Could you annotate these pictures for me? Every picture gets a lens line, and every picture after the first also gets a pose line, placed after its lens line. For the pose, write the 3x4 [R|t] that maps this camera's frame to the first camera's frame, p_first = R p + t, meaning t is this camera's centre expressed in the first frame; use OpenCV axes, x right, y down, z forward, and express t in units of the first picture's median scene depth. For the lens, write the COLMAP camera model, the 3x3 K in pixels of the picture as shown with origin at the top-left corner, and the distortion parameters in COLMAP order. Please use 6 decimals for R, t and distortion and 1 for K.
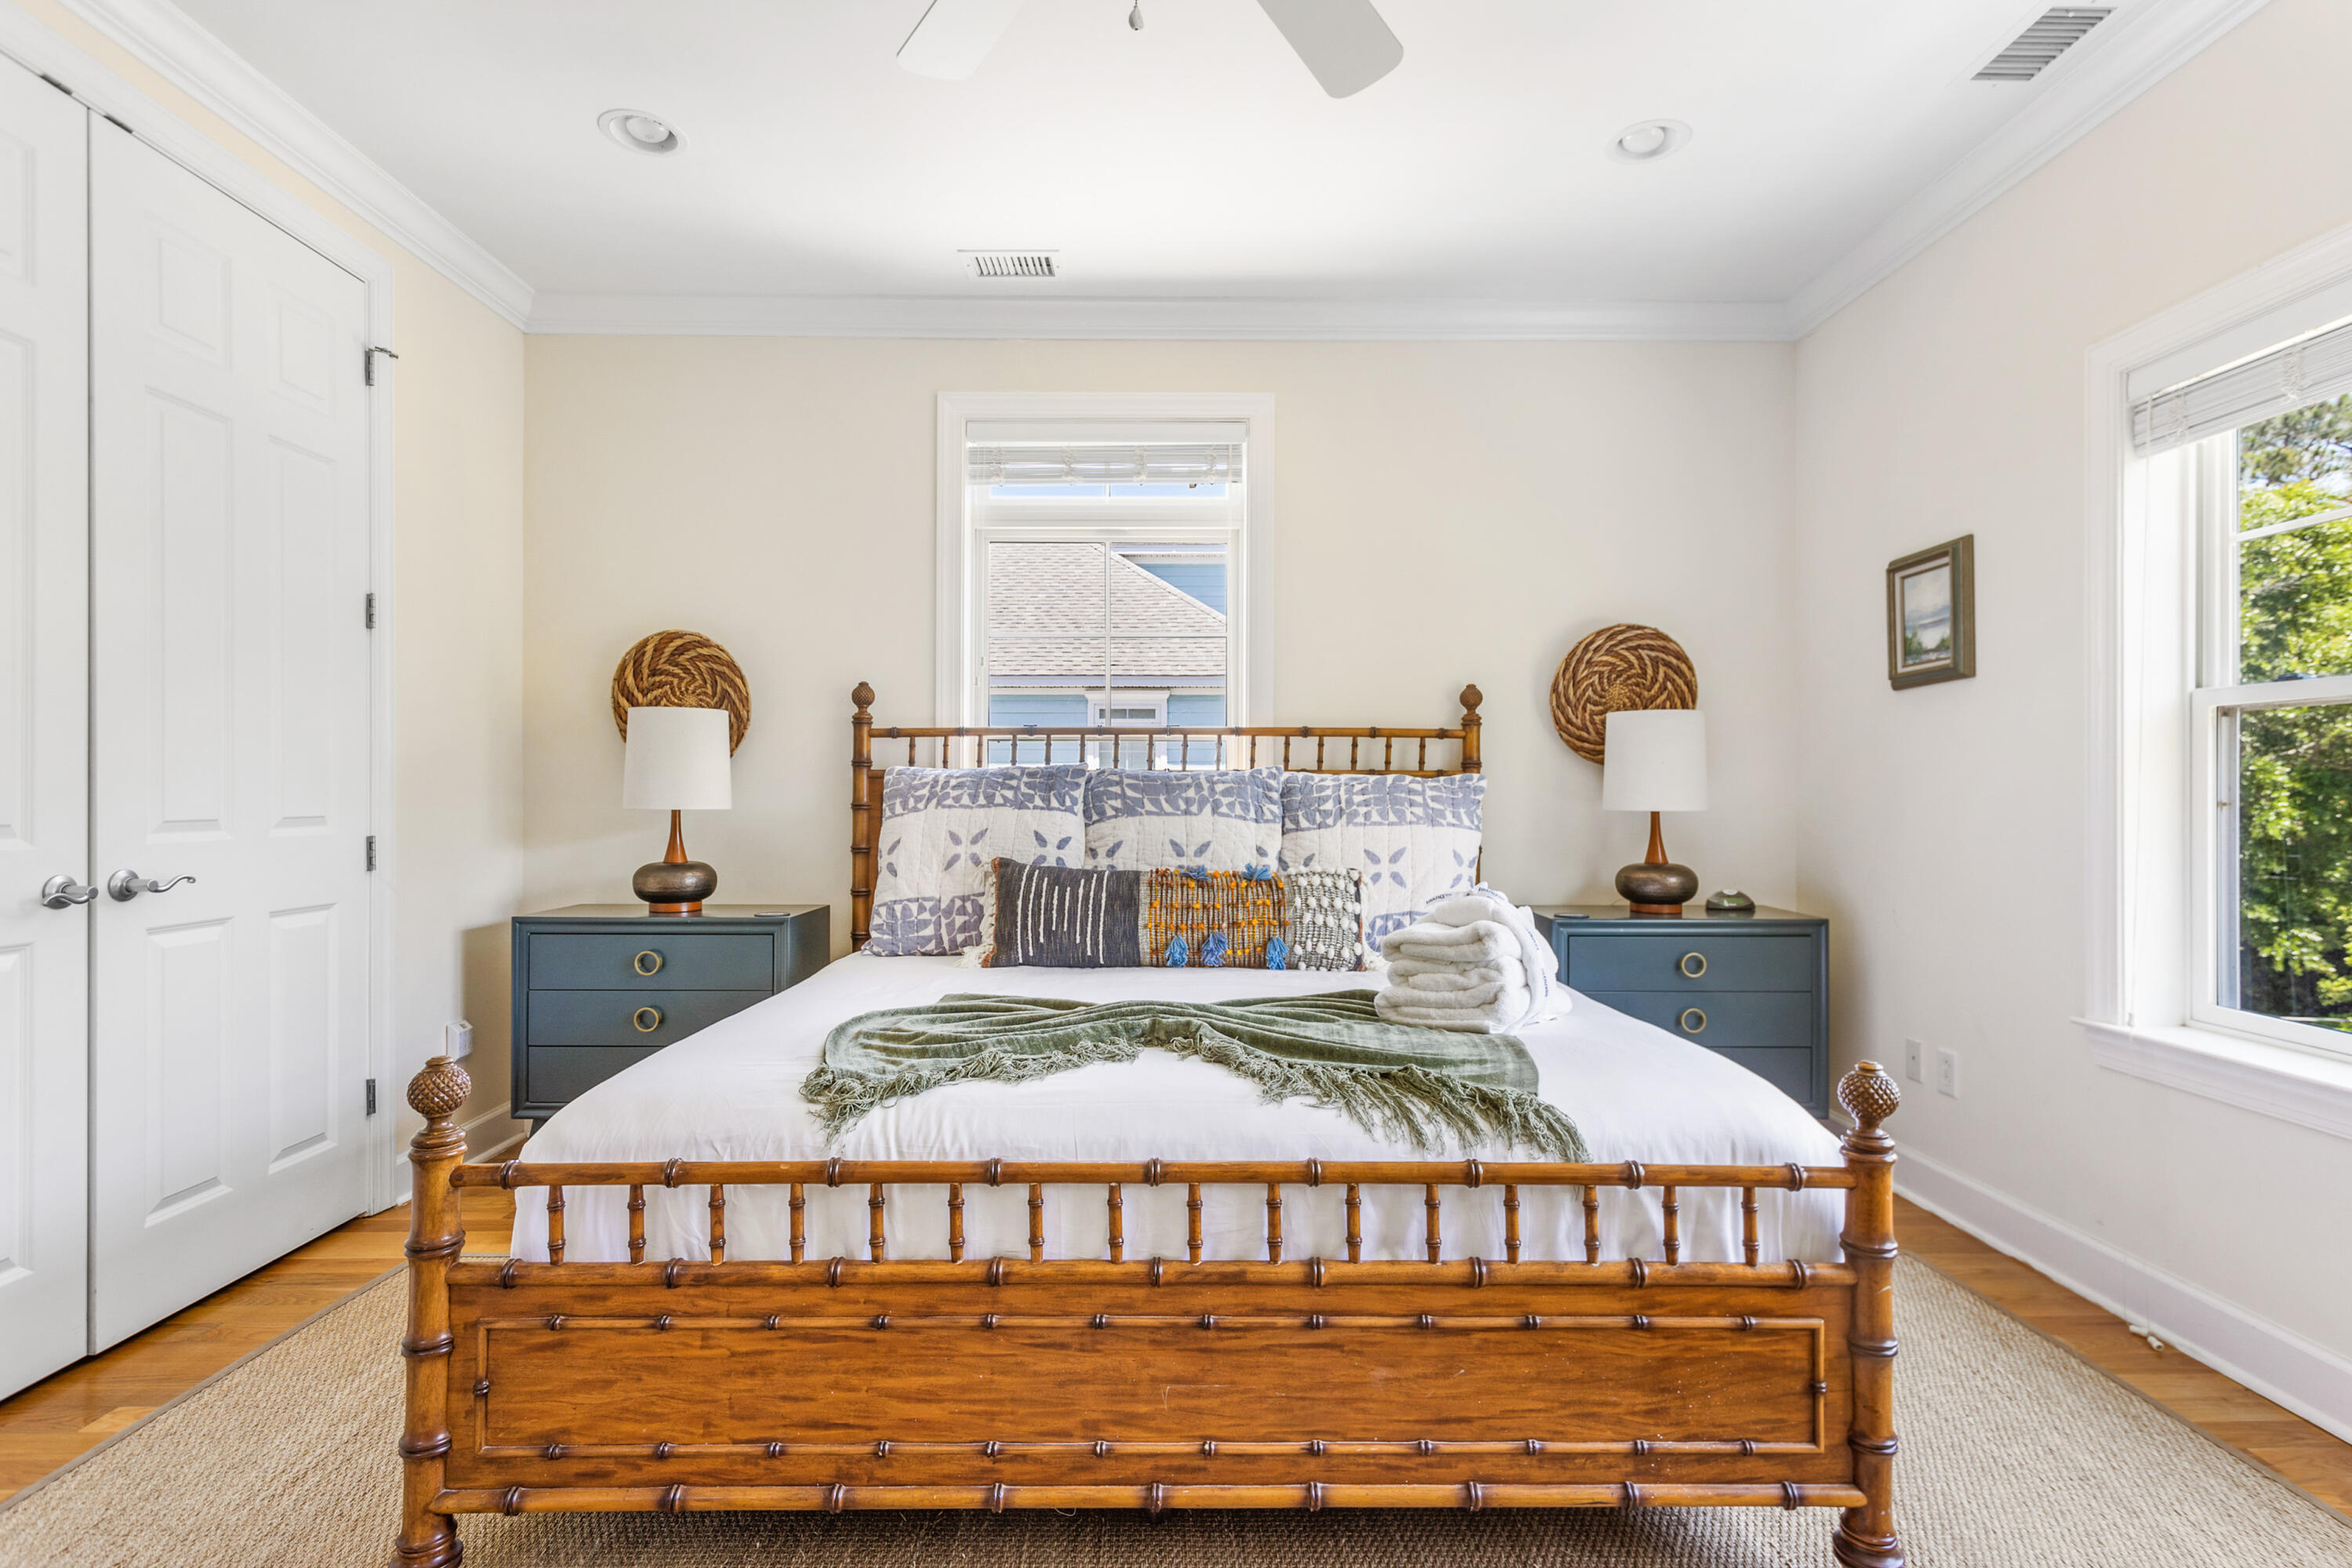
lens RADIAL K [[1137.5, 0, 1166.6], [0, 1137.5, 789.2], [0, 0, 1]] dist [-0.002344, 0.004254]
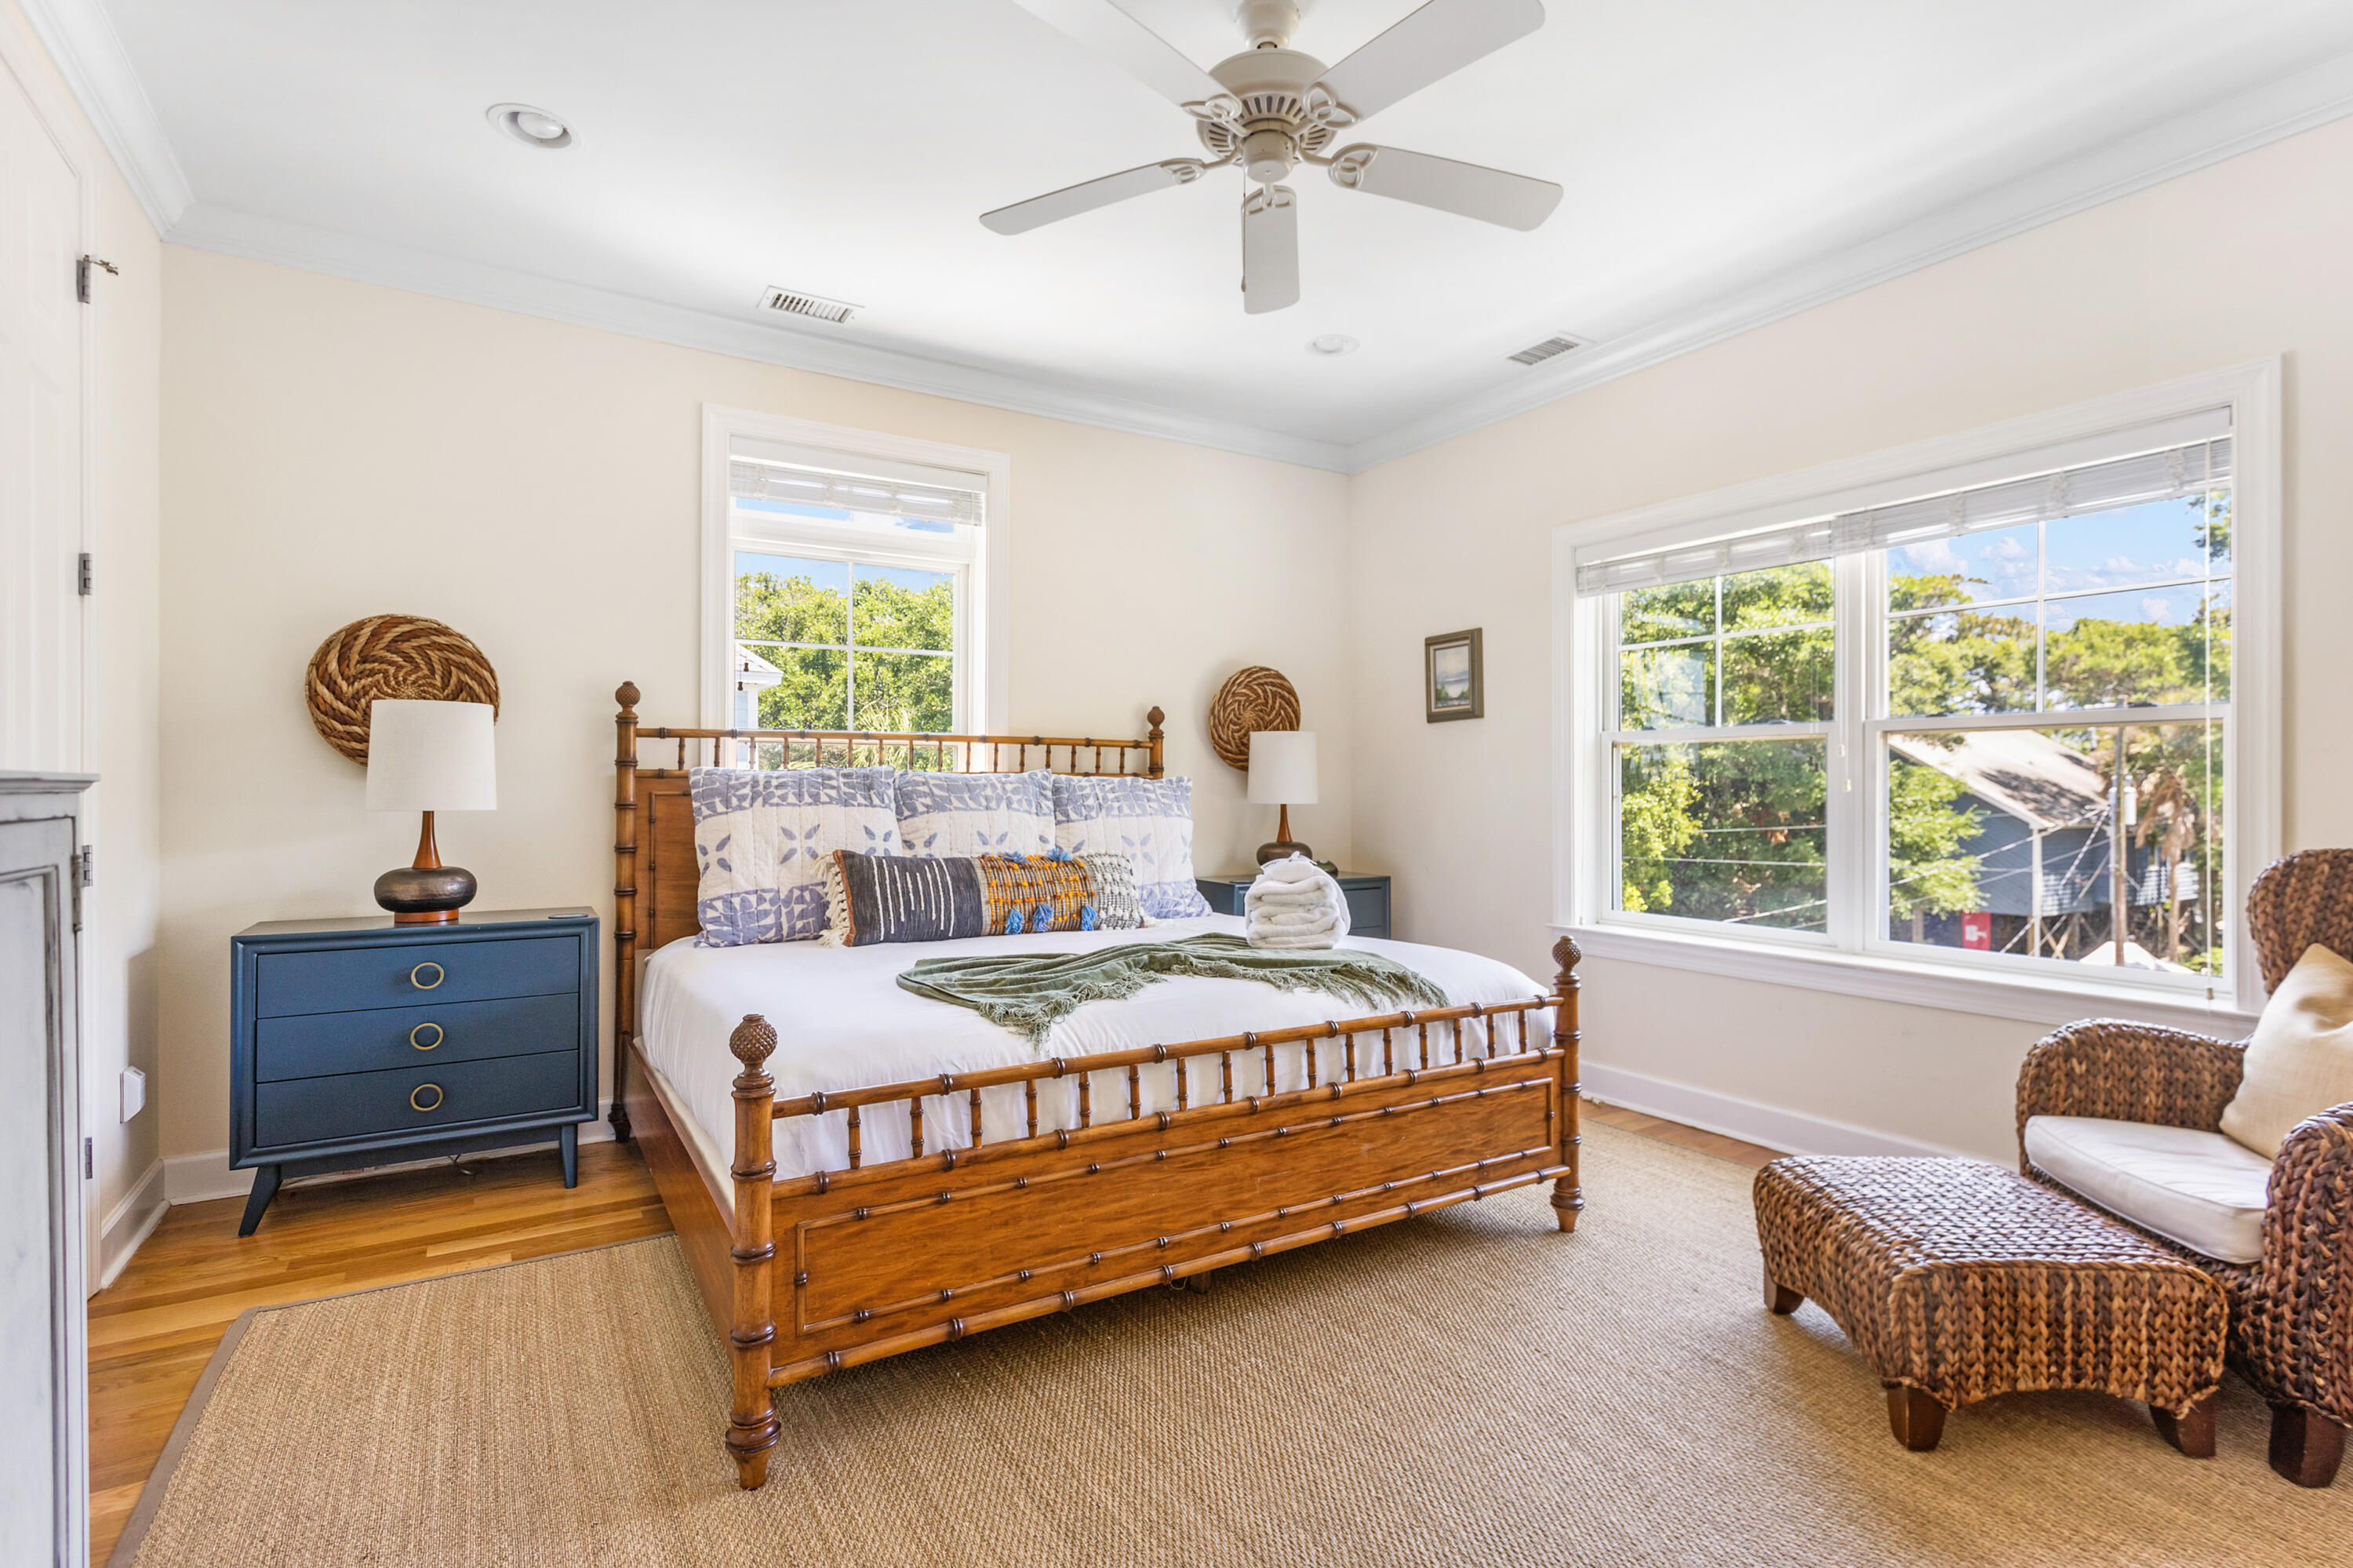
lens RADIAL K [[1138.0, 0, 1187.4], [0, 1138.0, 786.1], [0, 0, 1]] dist [-0.002344, 0.004254]
pose [[0.852297, 0.000731, 0.523057, -0.460750], [-0.000148, 0.999999, -0.001157, -0.001238], [-0.523058, 0.000908, 0.852297, -0.134658]]
